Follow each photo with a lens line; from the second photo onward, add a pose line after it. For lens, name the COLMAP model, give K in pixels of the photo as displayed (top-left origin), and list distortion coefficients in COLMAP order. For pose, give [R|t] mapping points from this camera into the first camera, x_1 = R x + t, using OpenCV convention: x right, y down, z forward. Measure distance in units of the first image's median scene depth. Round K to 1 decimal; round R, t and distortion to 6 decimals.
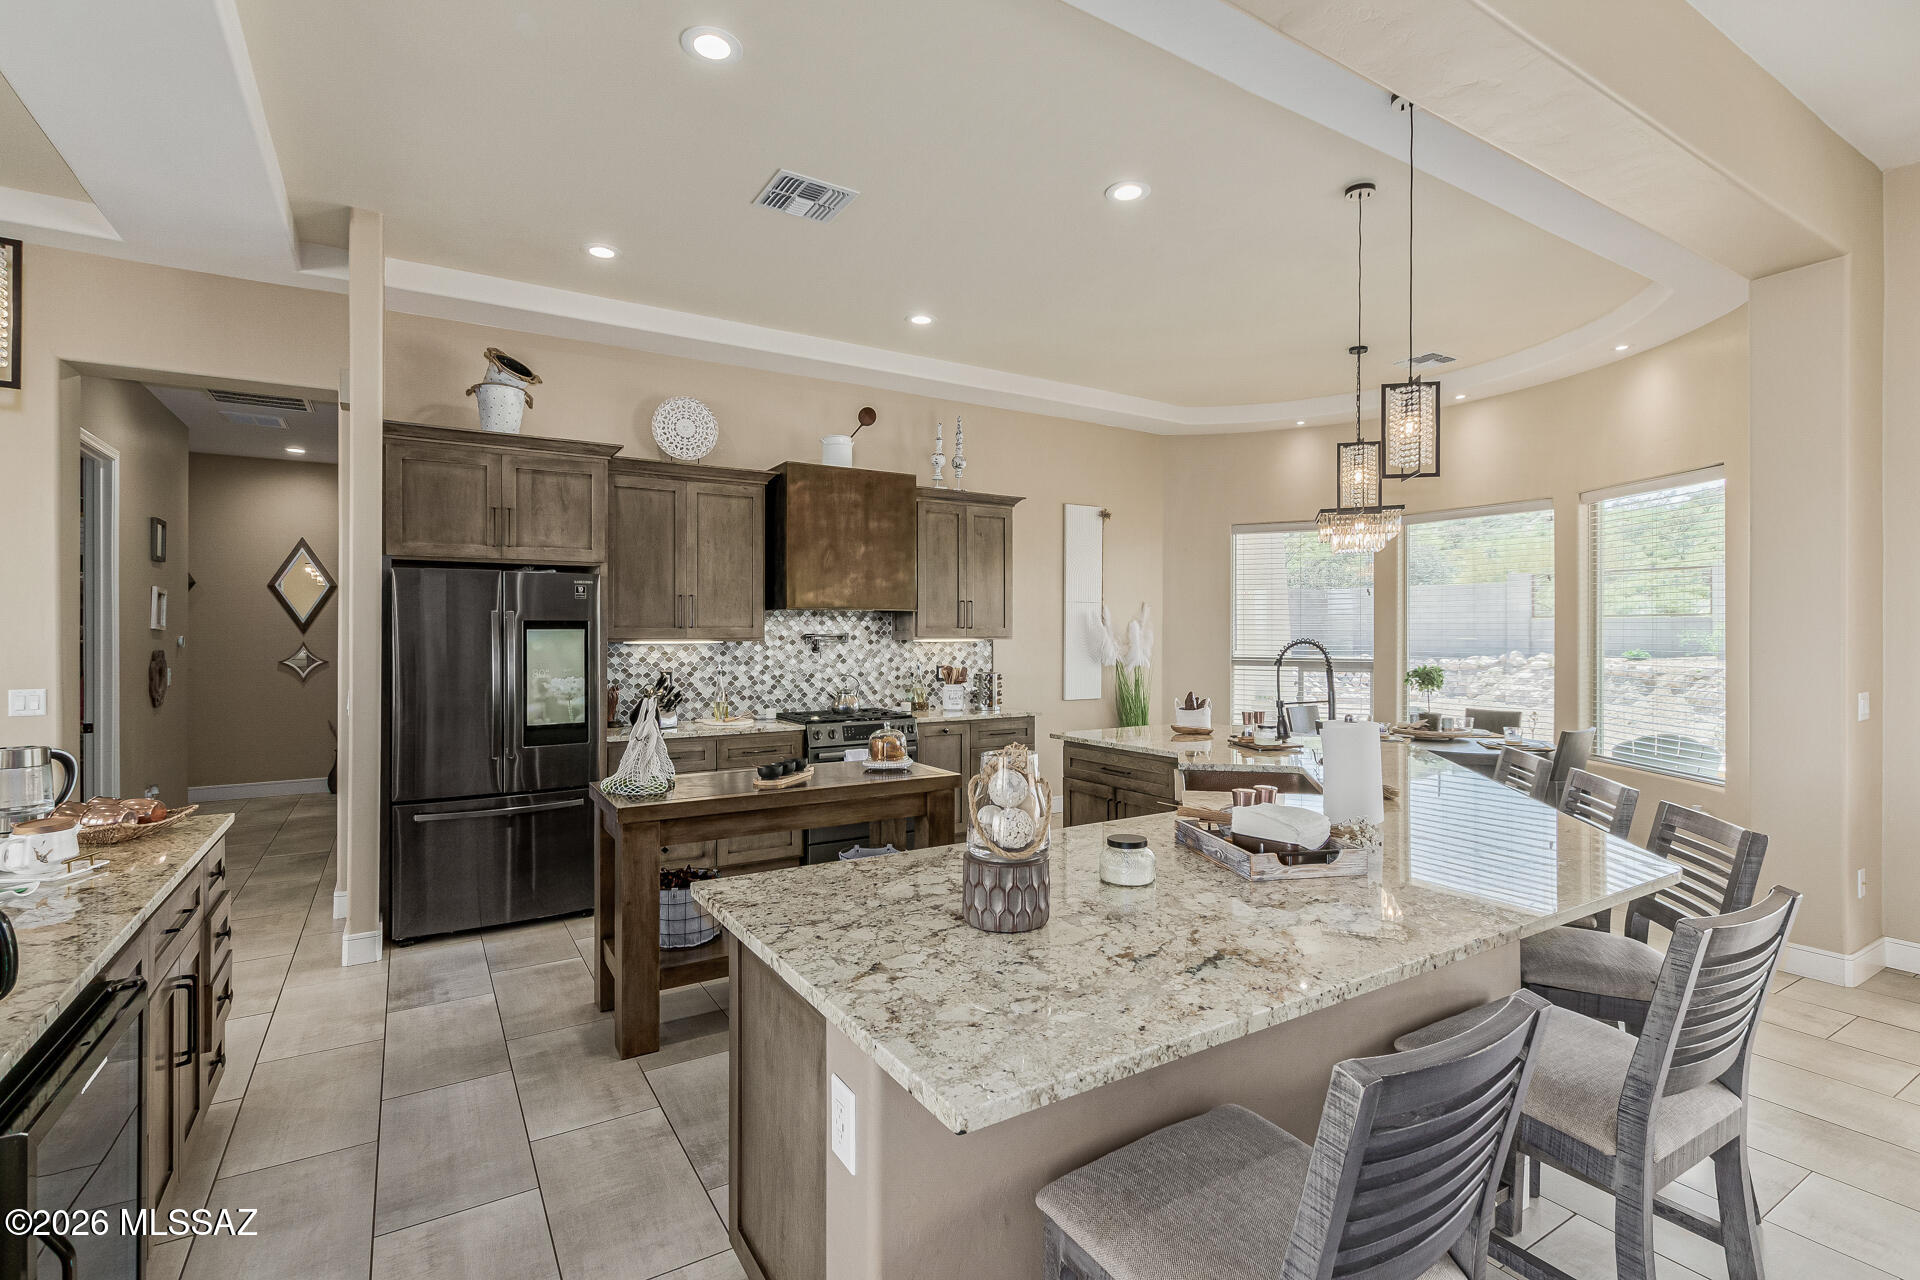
lens RADIAL K [[893.3, 0, 960.3], [0, 893.3, 638.5], [0, 0, 1]] dist [0.007489, -0.001795]
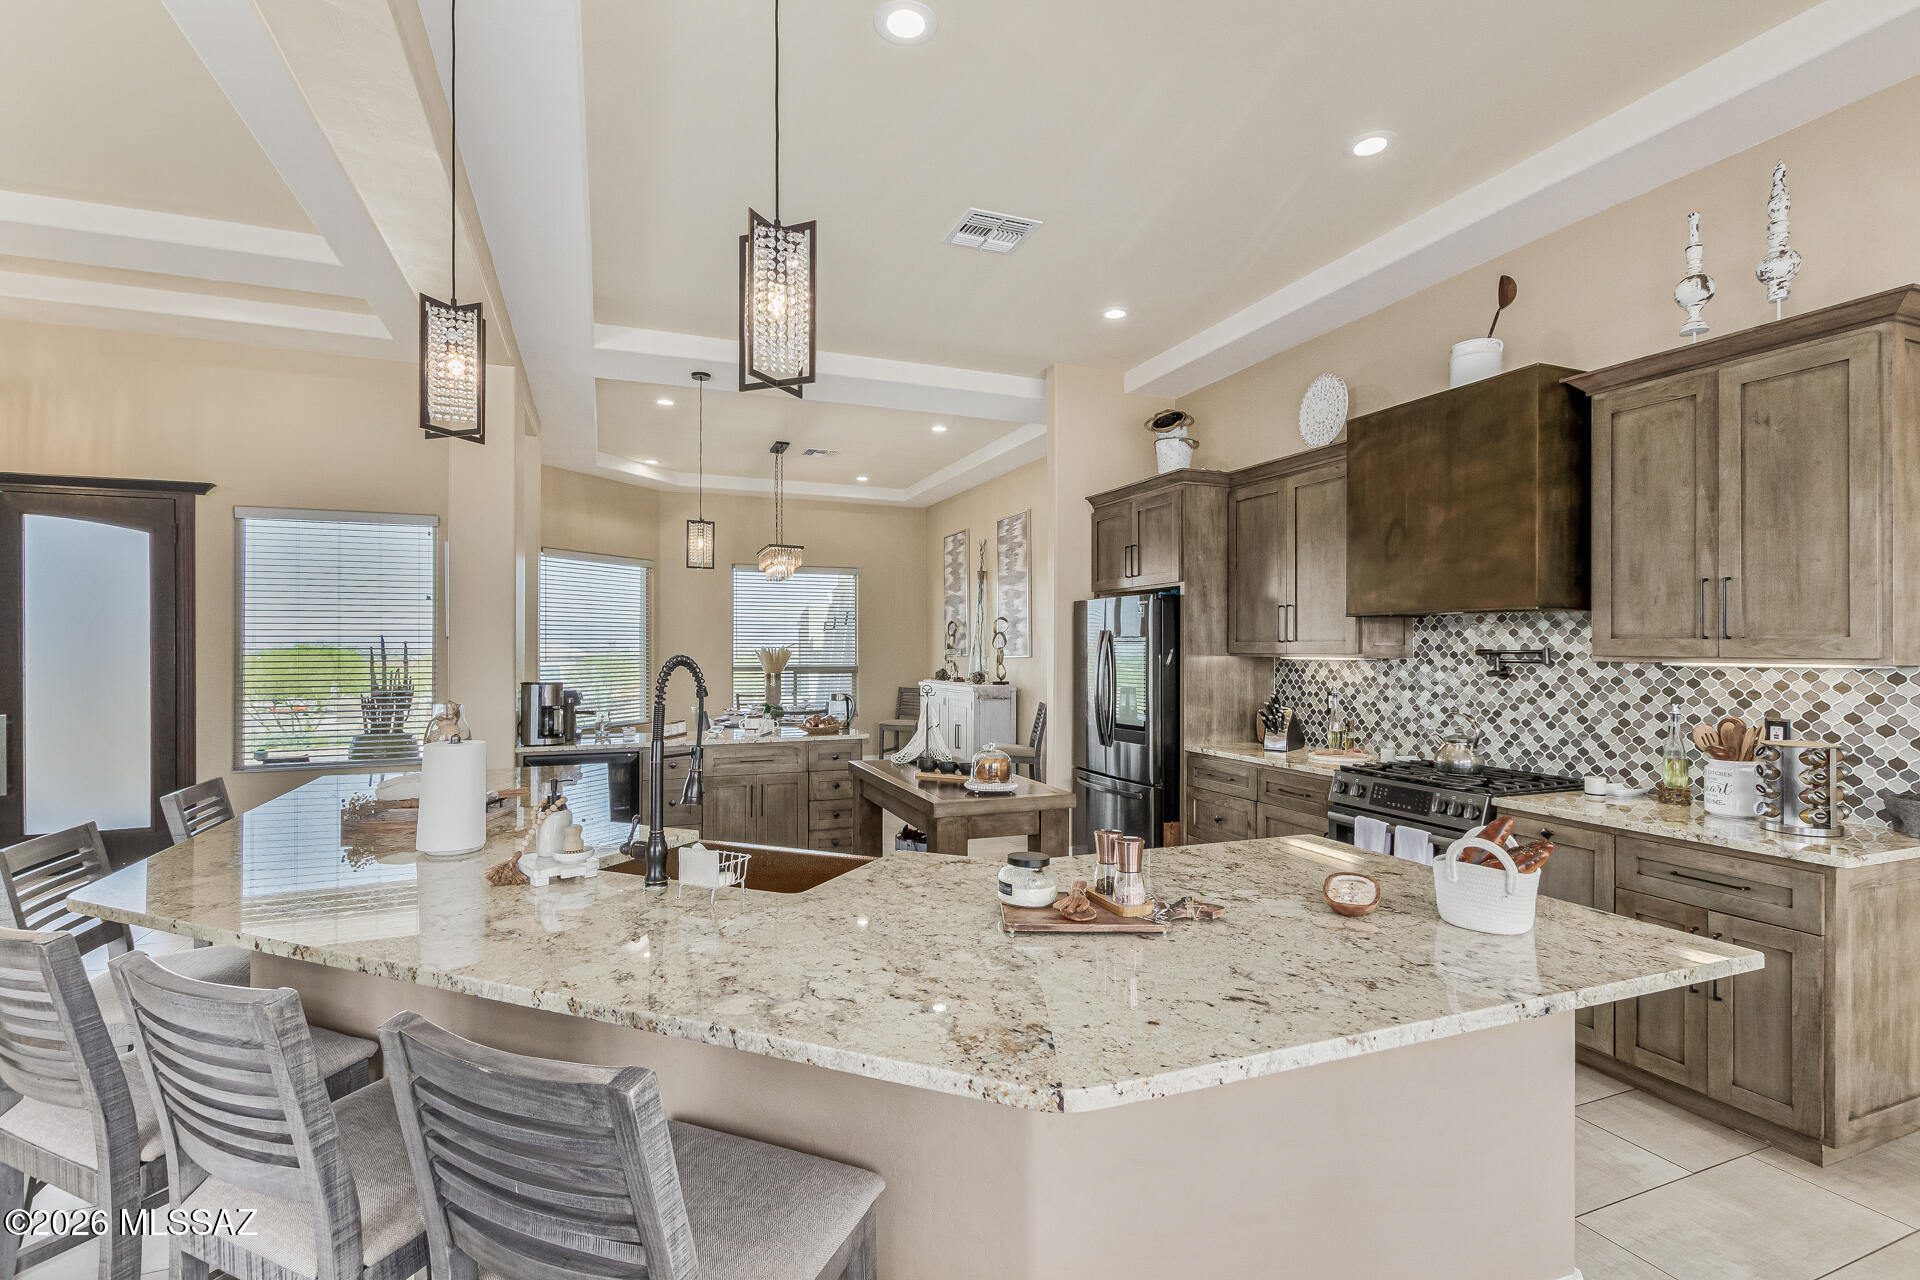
lens RADIAL K [[893.3, 0, 963.1], [0, 893.3, 653.4], [0, 0, 1]] dist [0.007489, -0.001795]
pose [[-0.170461, 0.007555, -0.985335, 0.560389], [-0.006845, 0.999937, 0.008851, -0.005617], [0.985341, 0.008253, -0.170399, 0.744234]]
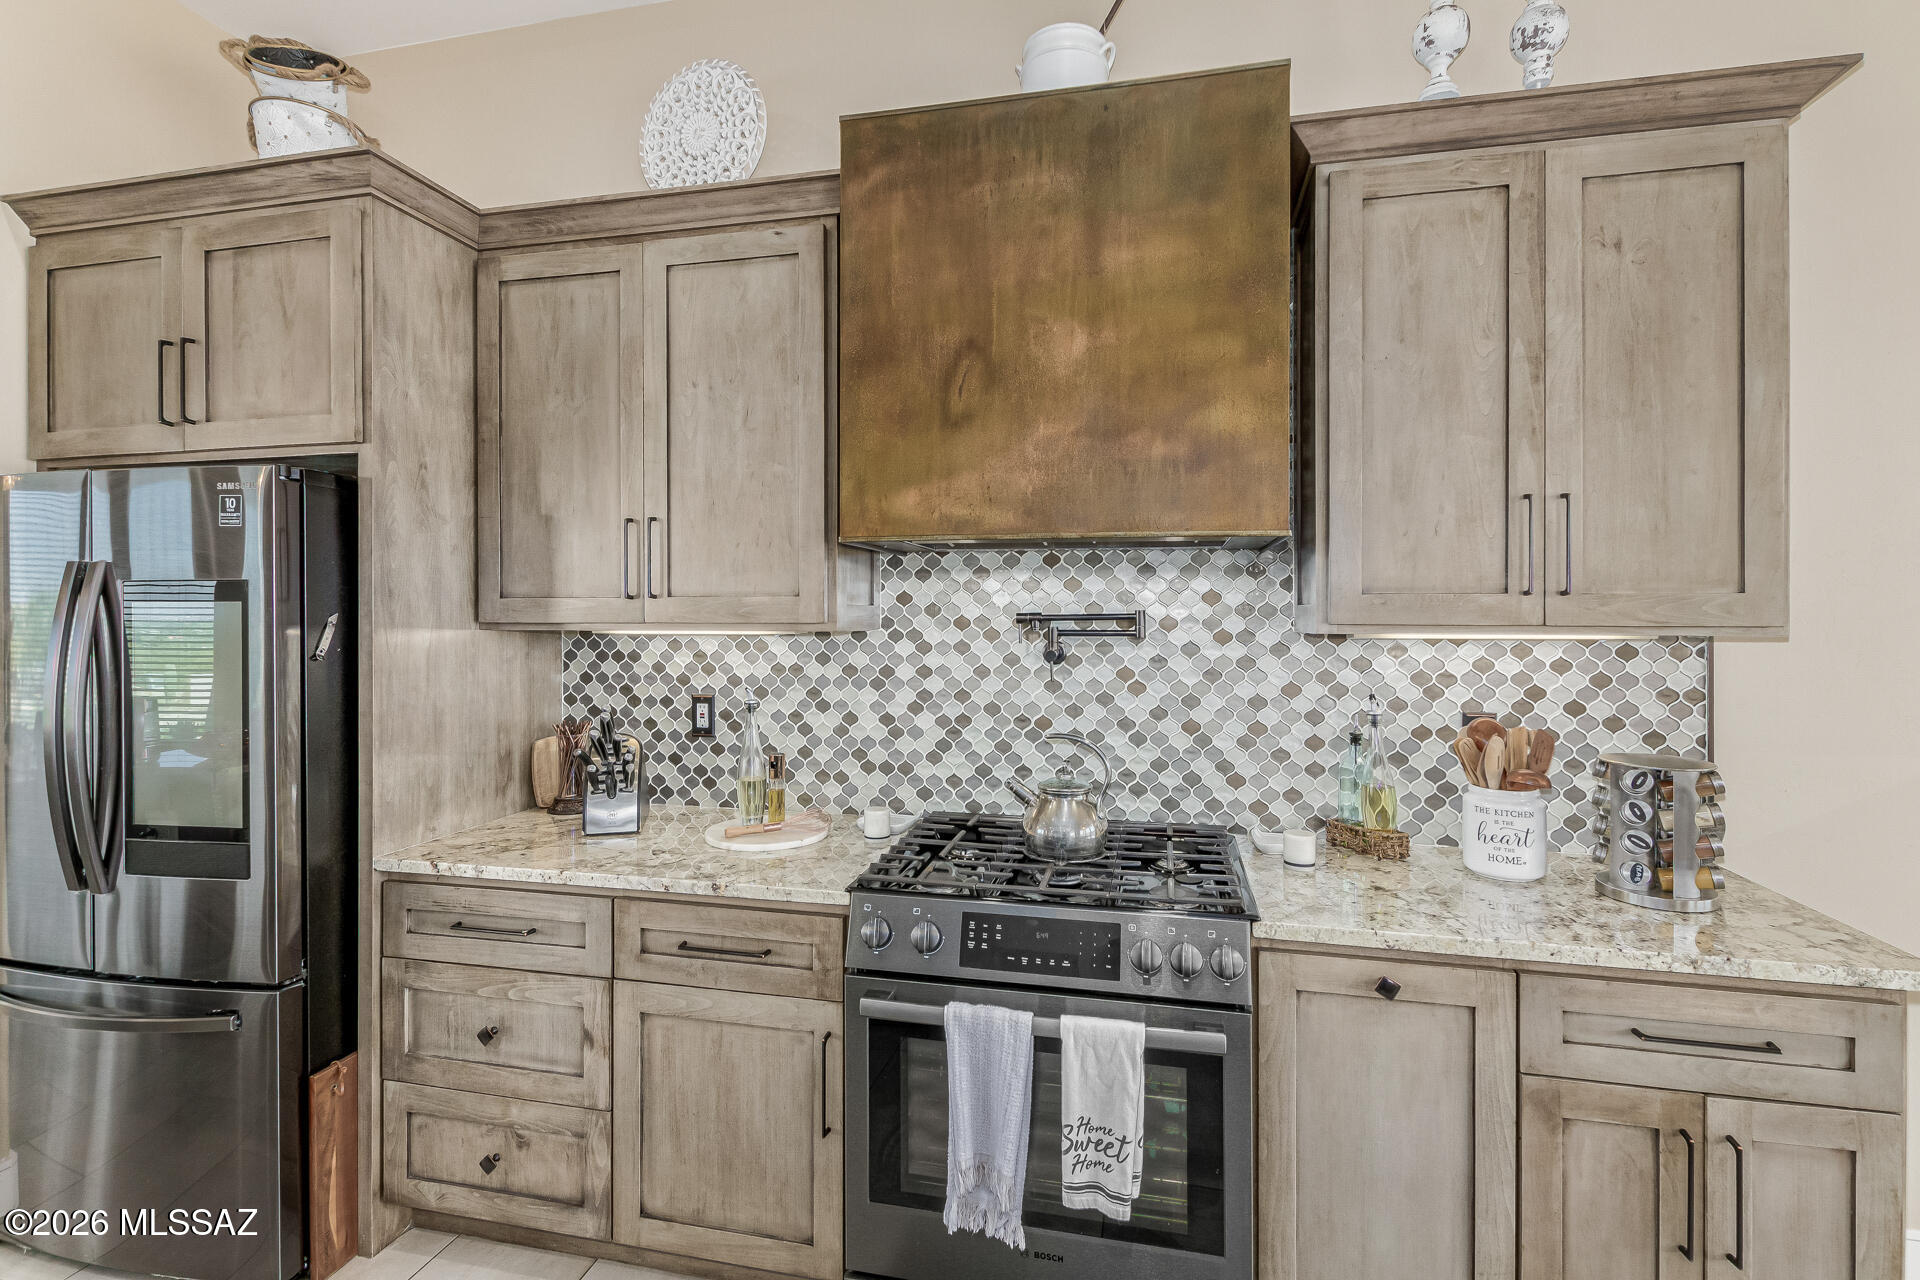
lens RADIAL K [[893.3, 0, 961.5], [0, 893.3, 610.6], [0, 0, 1]] dist [0.007489, -0.001795]
pose [[0.712475, 0.001389, -0.701696, 0.077839], [-0.005114, 0.999982, -0.003213, -0.004984], [0.701679, 0.005877, 0.712469, 0.721501]]
